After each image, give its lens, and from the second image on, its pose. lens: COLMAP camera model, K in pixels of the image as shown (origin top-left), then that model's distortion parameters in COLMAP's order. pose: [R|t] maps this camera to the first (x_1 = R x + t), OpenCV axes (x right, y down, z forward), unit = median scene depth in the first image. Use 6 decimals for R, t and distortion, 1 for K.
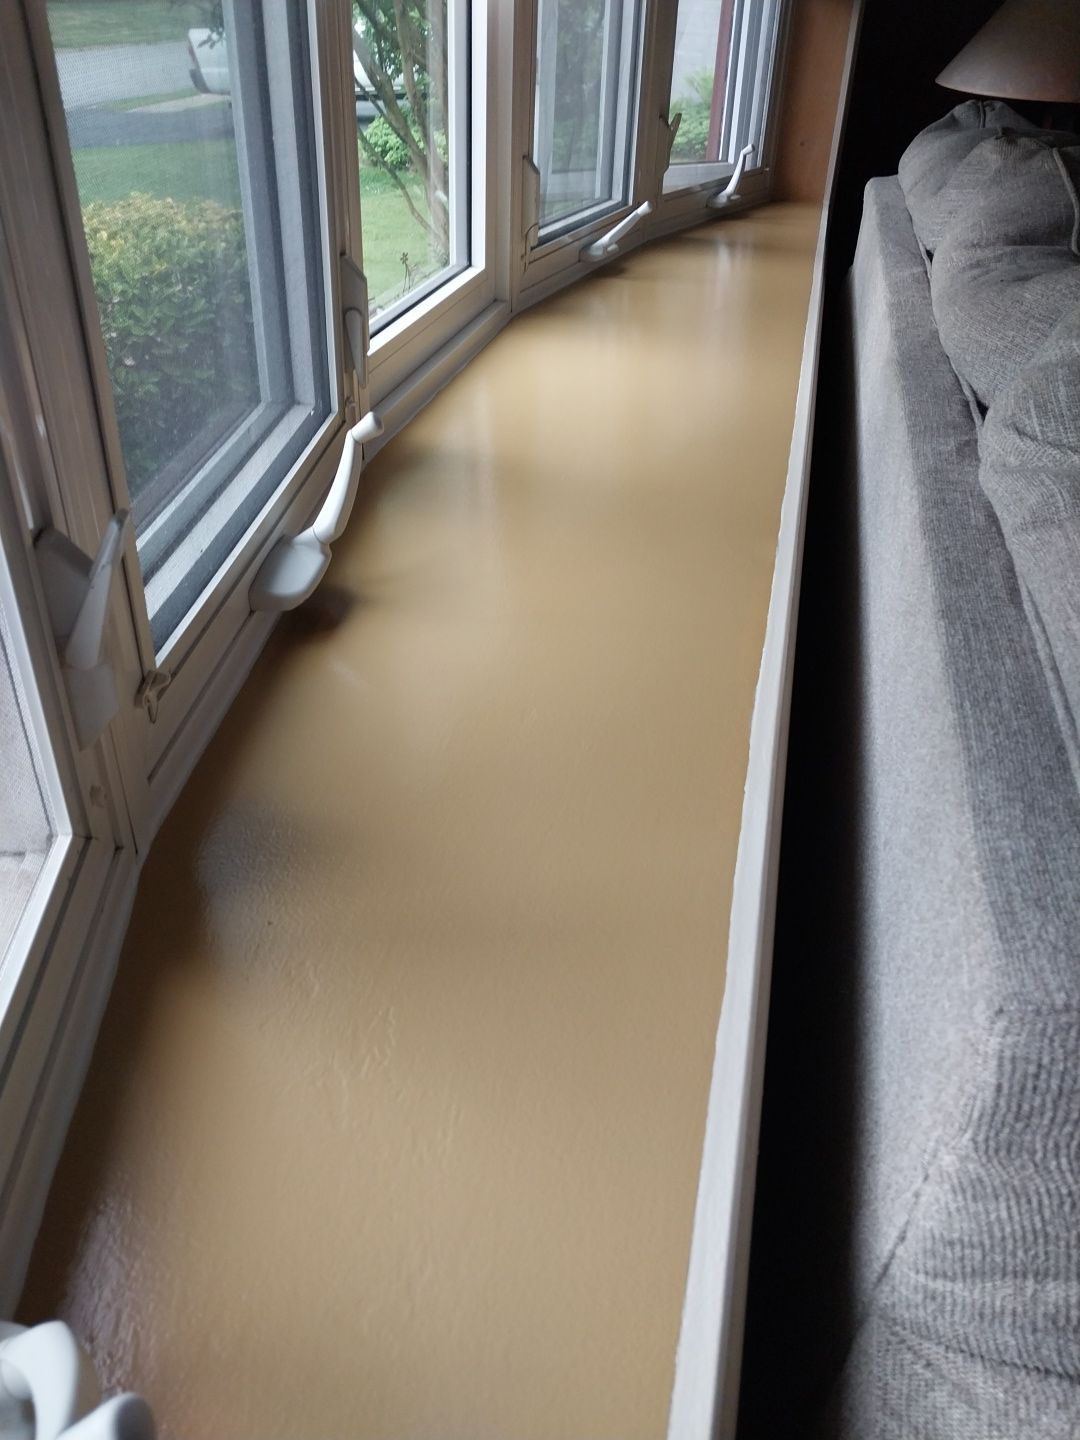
lens RADIAL K [[1142.1, 0, 497.5], [0, 1142.1, 715.1], [0, 0, 1]] dist [0.010273, 0.001260]
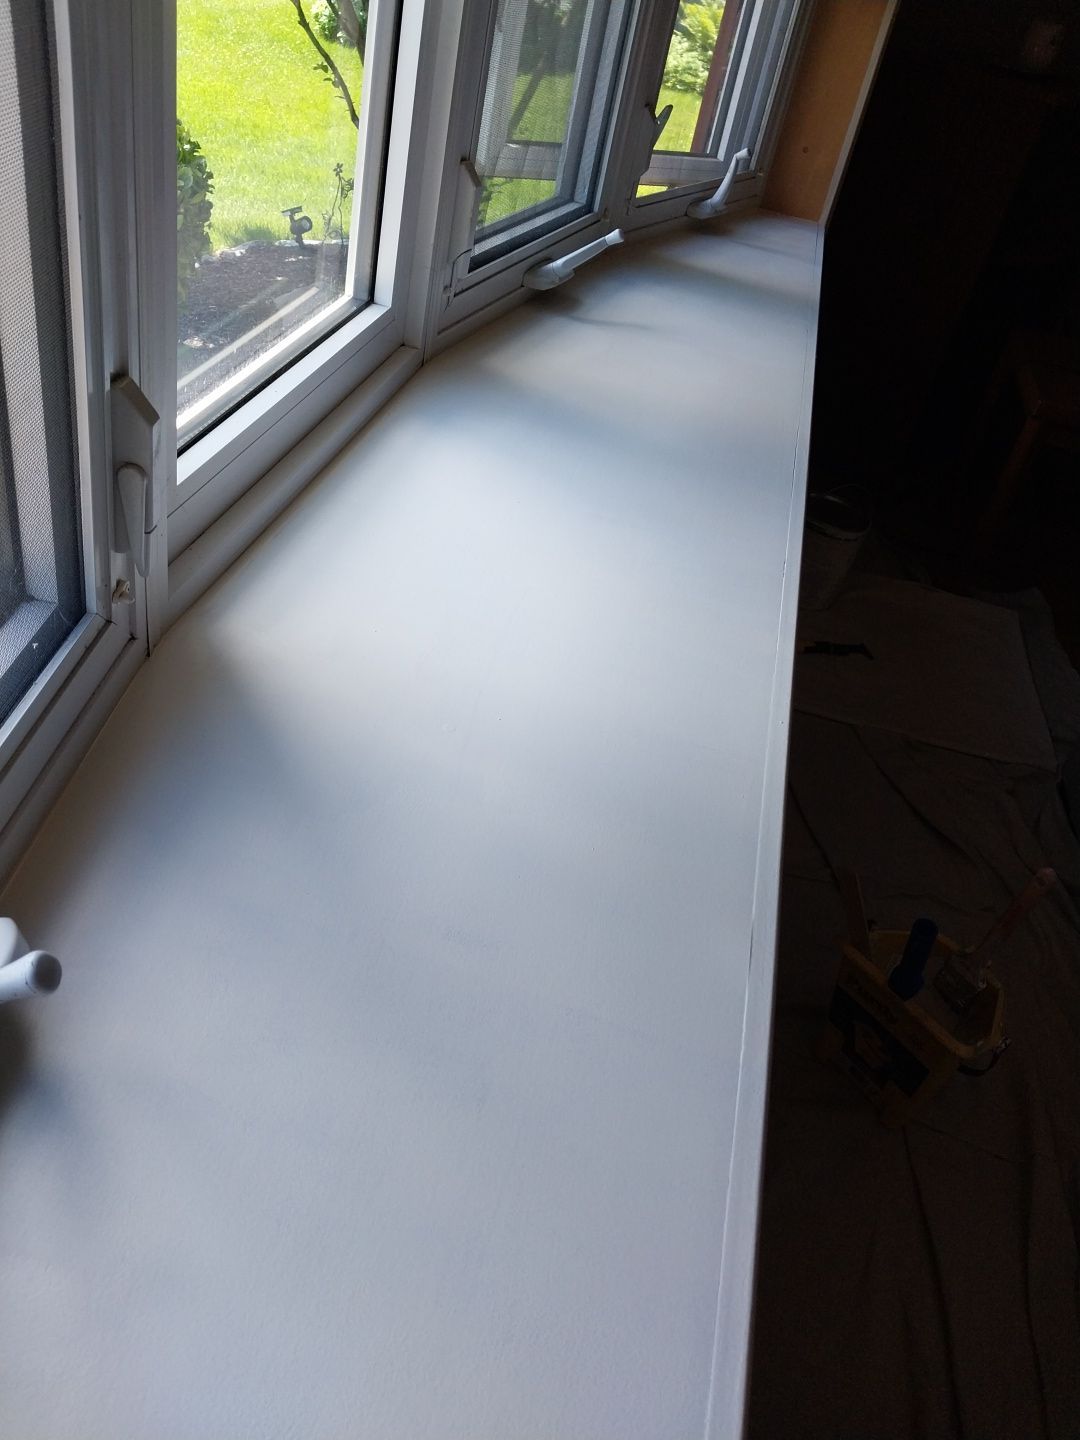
lens RADIAL K [[1142.1, 0, 497.5], [0, 1142.1, 715.1], [0, 0, 1]] dist [0.010273, 0.001260]
pose [[0.989163, 0.113772, 0.092801, 0.022826], [-0.120722, 0.989995, 0.073056, -0.237844], [-0.083561, -0.083467, 0.993001, 0.292310]]
